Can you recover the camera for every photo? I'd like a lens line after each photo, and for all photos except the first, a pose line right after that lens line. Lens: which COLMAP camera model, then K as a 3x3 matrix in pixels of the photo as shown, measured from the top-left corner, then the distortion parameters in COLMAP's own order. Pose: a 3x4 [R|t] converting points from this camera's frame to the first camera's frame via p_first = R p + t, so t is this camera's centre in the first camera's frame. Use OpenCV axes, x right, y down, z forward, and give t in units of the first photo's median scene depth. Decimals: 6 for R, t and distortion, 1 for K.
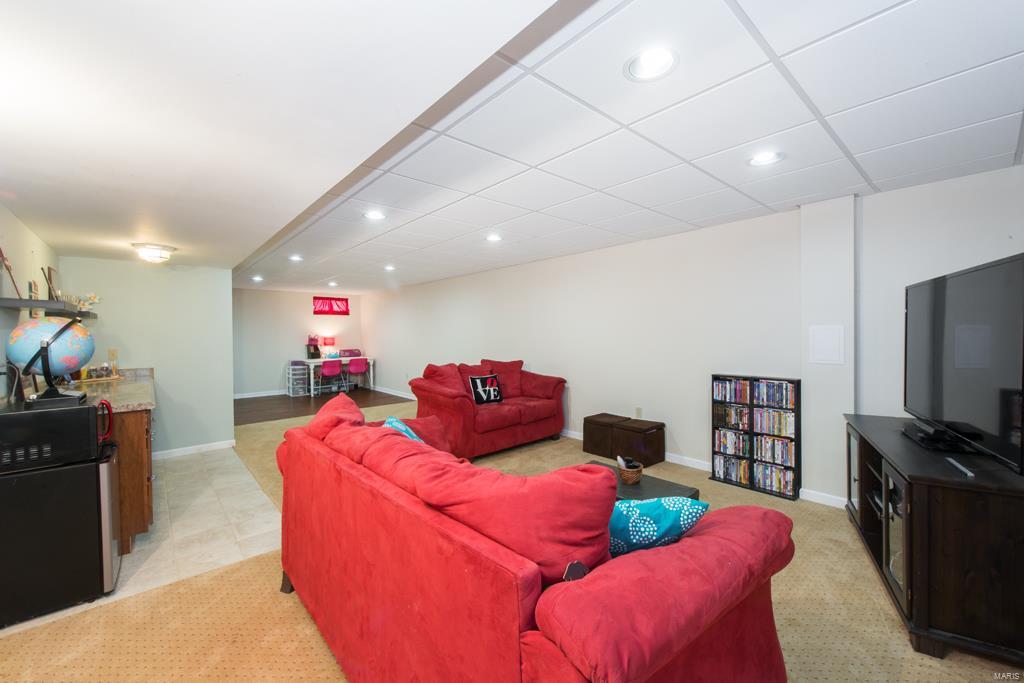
lens RADIAL K [[420.4, 0, 522.8], [0, 420.4, 342.7], [0, 0, 1]] dist [-0.000975, -0.000224]
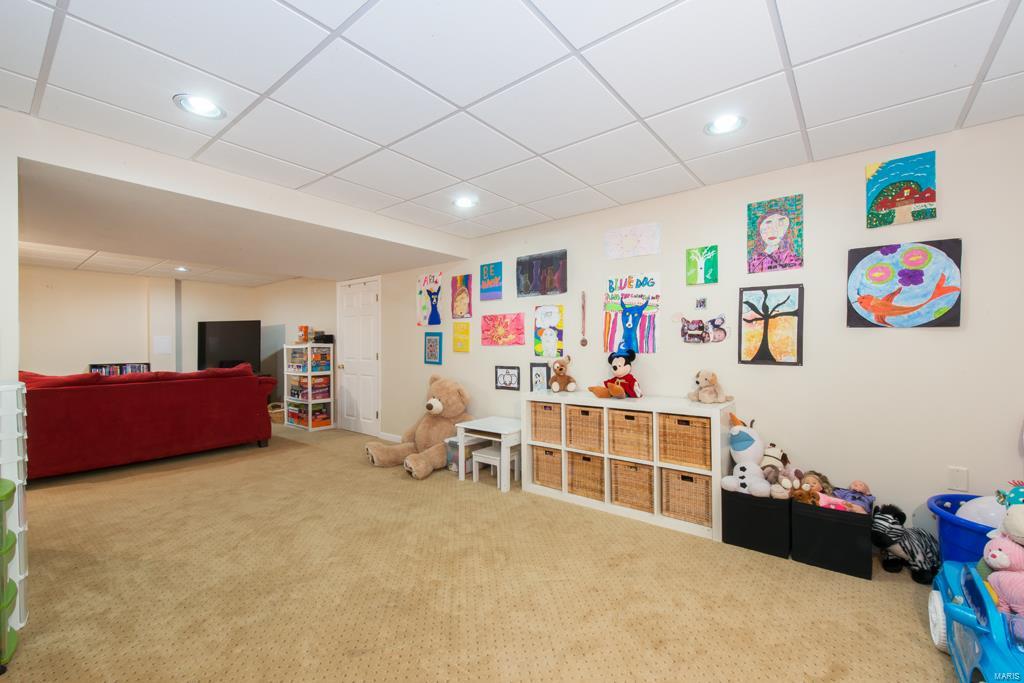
lens RADIAL K [[420.4, 0, 517.4], [0, 420.4, 343.4], [0, 0, 1]] dist [-0.000975, -0.000224]
pose [[-0.173553, 0.012515, 0.984745, -1.640504], [0.022592, 0.999707, -0.008723, 0.046184], [-0.984565, 0.020733, -0.173785, -0.441327]]
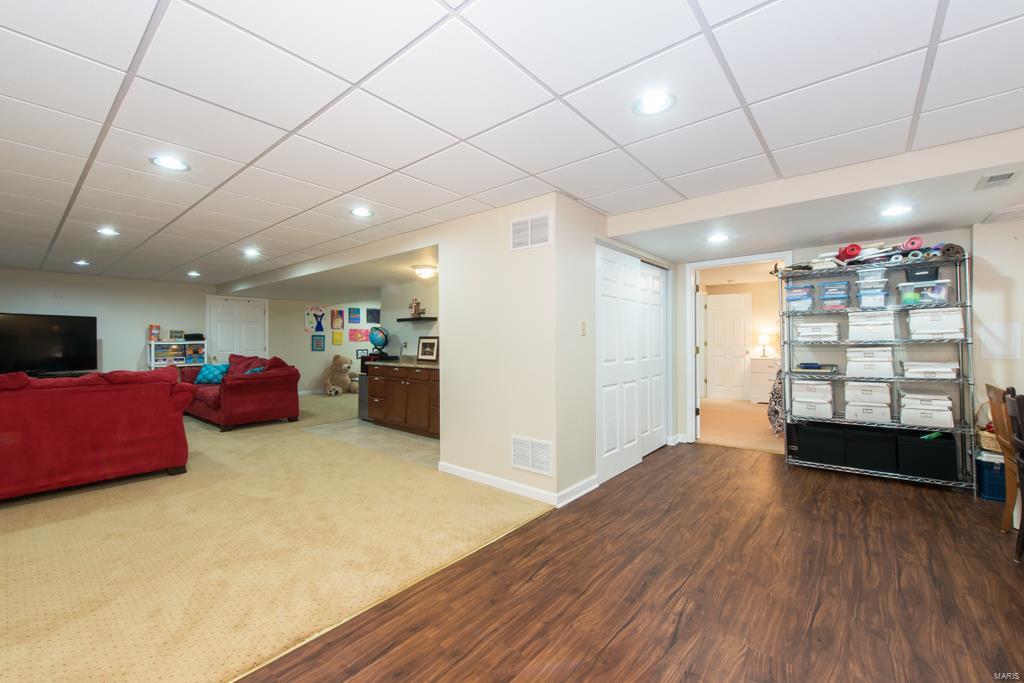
lens RADIAL K [[420.4, 0, 516.0], [0, 420.4, 339.9], [0, 0, 1]] dist [-0.000975, -0.000224]
pose [[-0.987846, 0.014206, -0.154788, -1.069001], [0.012116, 0.999822, 0.014435, -0.004183], [0.154966, 0.012384, -0.987842, 2.727208]]
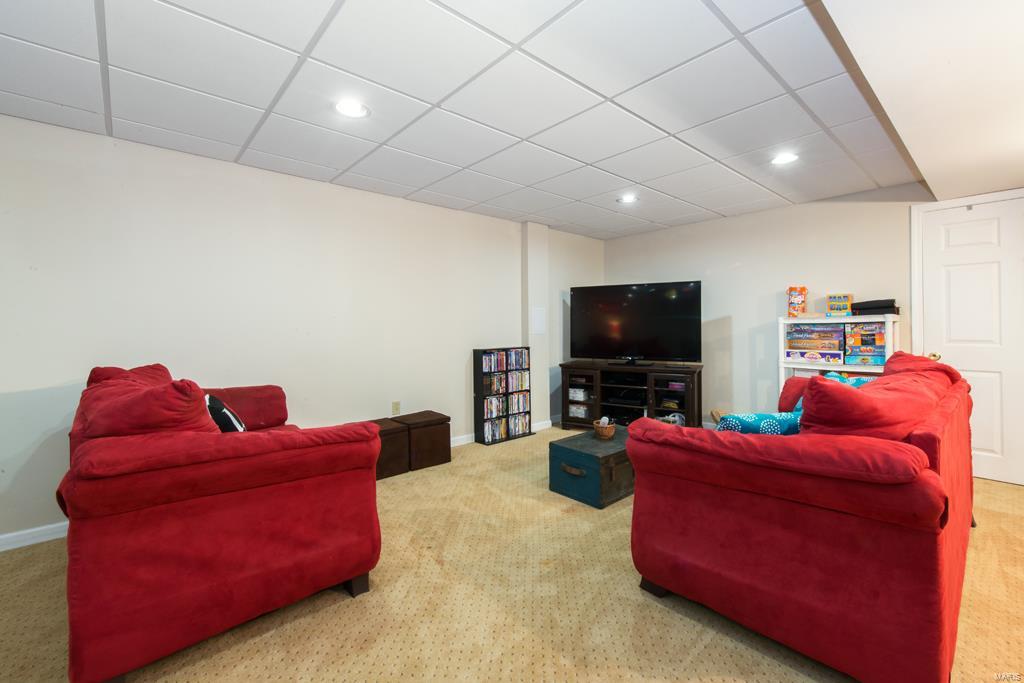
lens RADIAL K [[420.4, 0, 509.3], [0, 420.4, 325.3], [0, 0, 1]] dist [-0.000975, -0.000224]
pose [[-0.012102, 0.006223, 0.999907, -0.672703], [0.022168, 0.999737, -0.005953, 0.023618], [-0.999681, 0.022094, -0.012236, 1.002935]]
